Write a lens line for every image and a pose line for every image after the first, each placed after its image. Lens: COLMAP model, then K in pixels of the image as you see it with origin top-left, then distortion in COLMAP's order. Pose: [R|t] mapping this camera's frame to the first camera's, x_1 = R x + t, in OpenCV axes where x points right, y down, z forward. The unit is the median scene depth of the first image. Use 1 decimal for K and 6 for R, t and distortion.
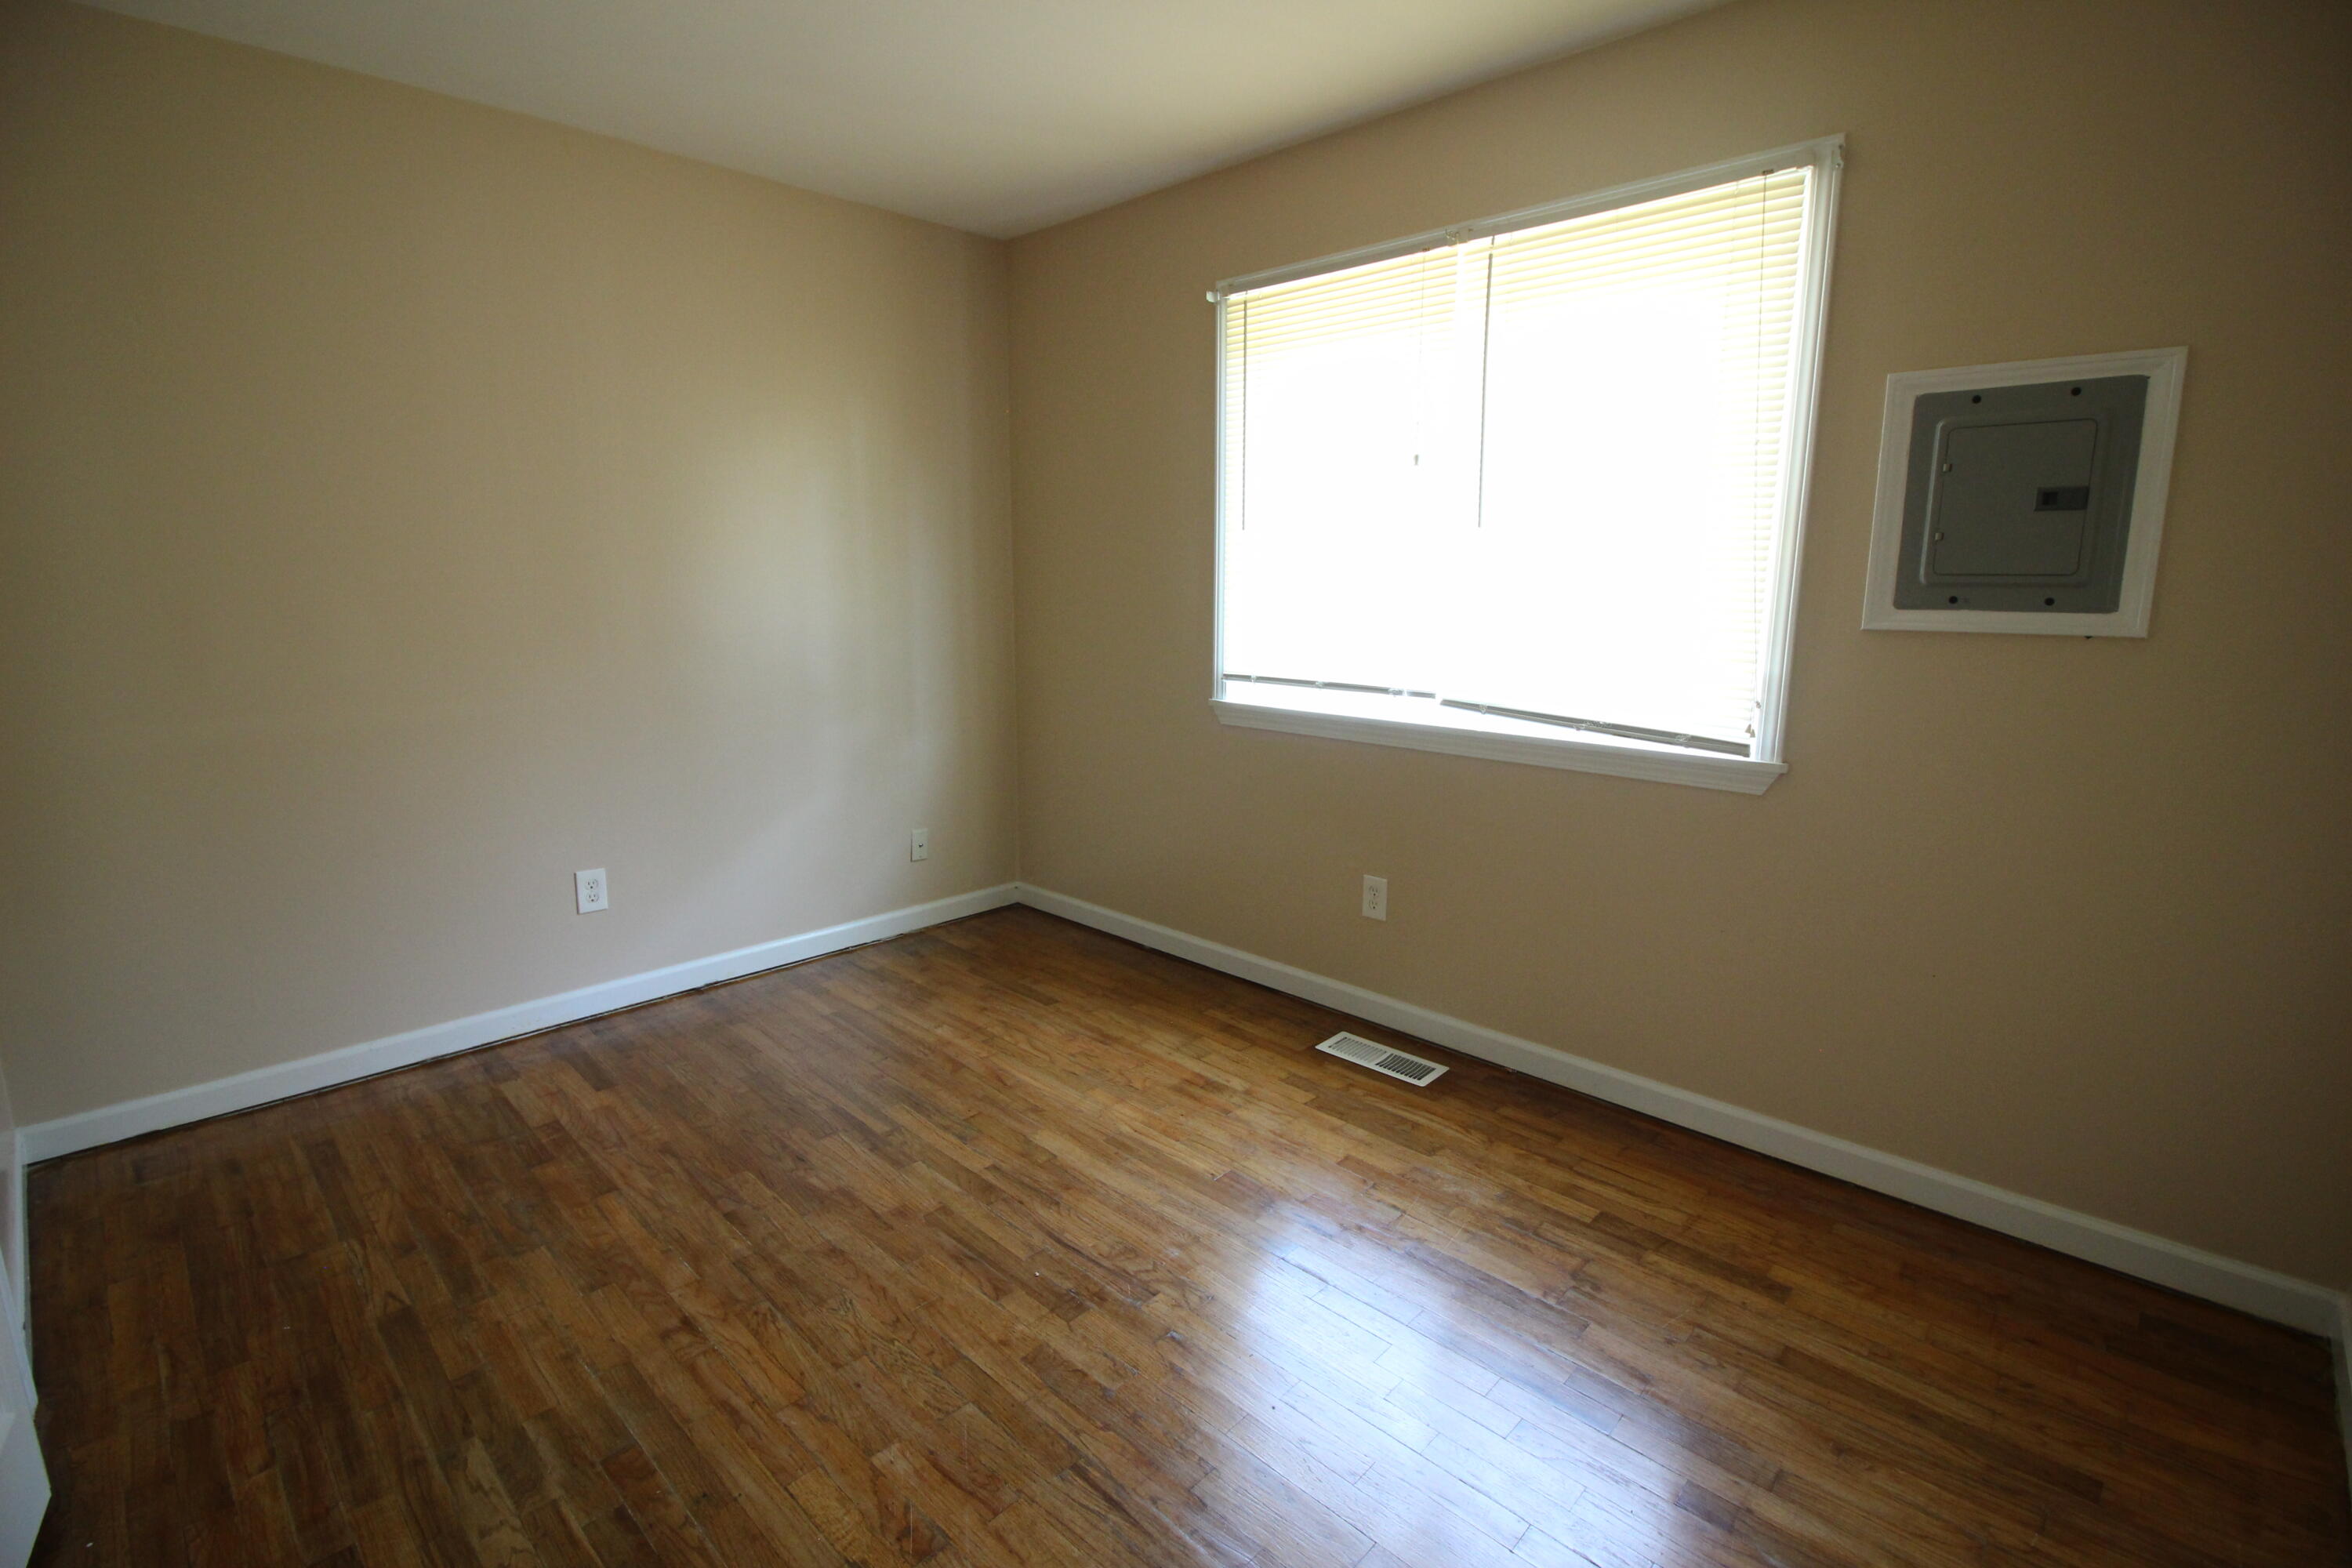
lens RADIAL K [[1082.1, 0, 1176.4], [0, 1082.1, 773.8], [0, 0, 1]] dist [0.000708, -0.012907]
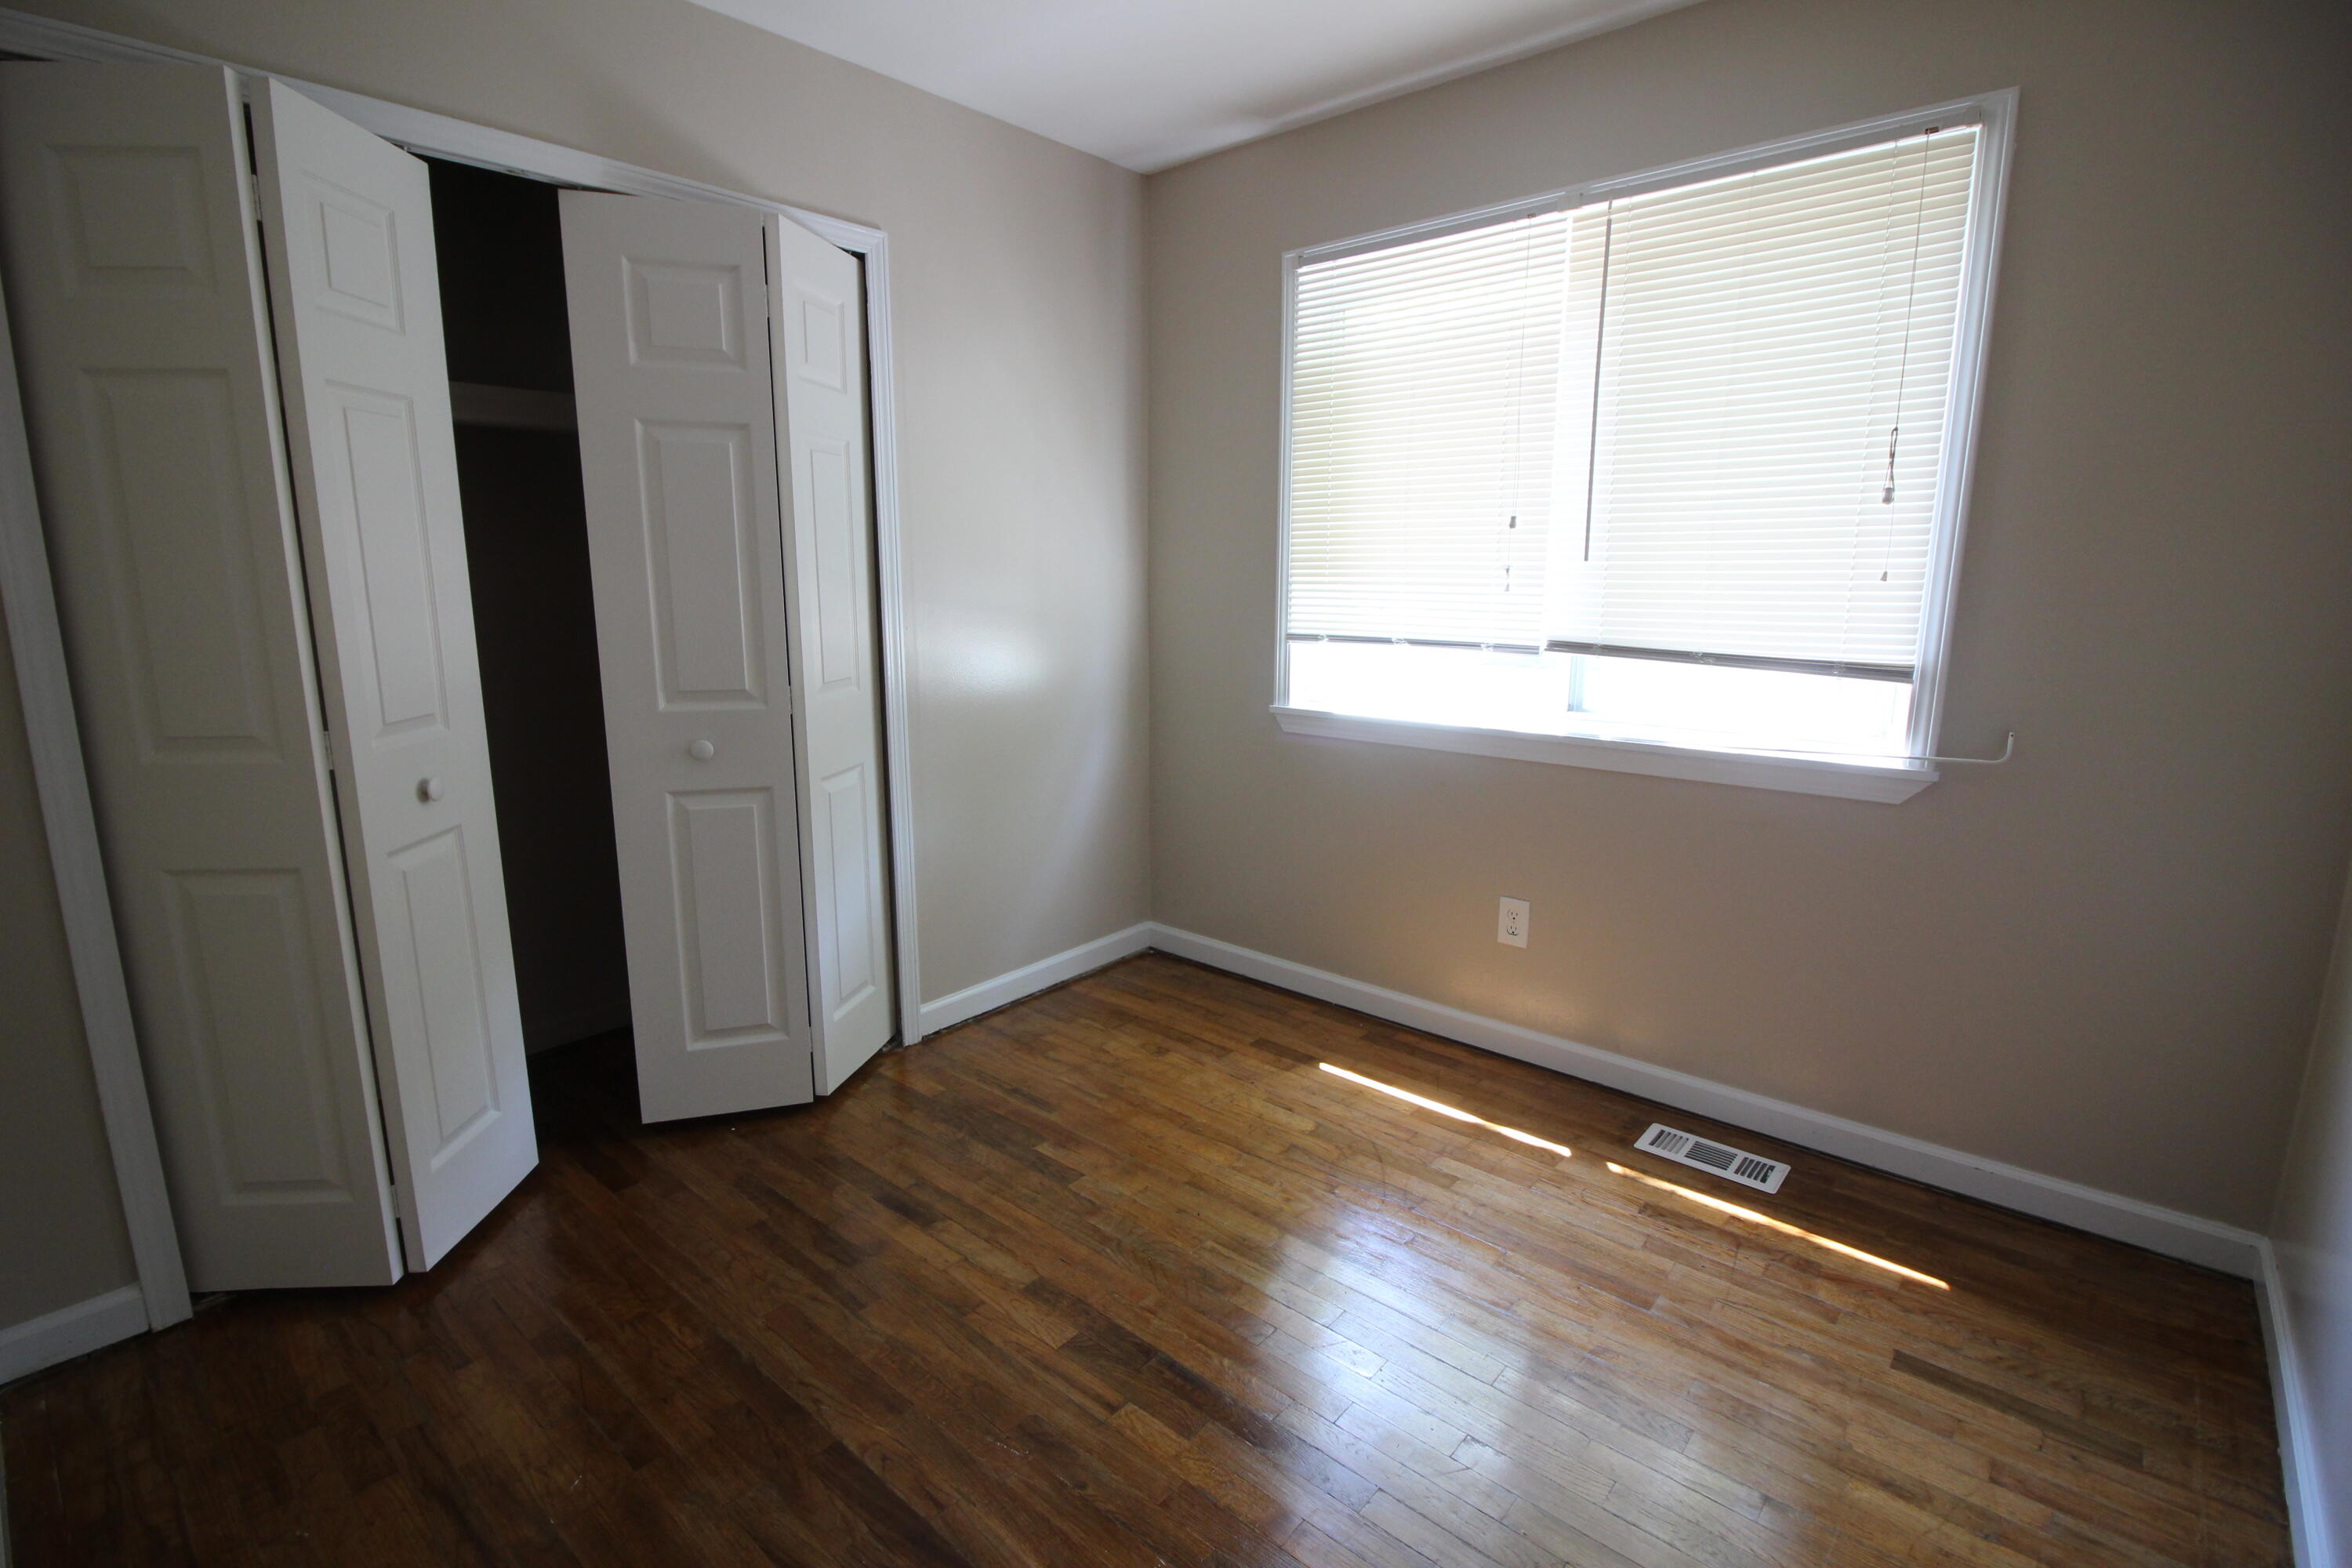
lens RADIAL K [[1048.1, 0, 1191.6], [0, 1048.1, 810.7], [0, 0, 1]] dist [-0.001364, -0.014985]
pose [[0.998383, -0.018615, 0.053719, -0.131356], [0.016355, 0.998975, 0.042205, -0.022976], [-0.054450, -0.041258, 0.997664, 0.121118]]
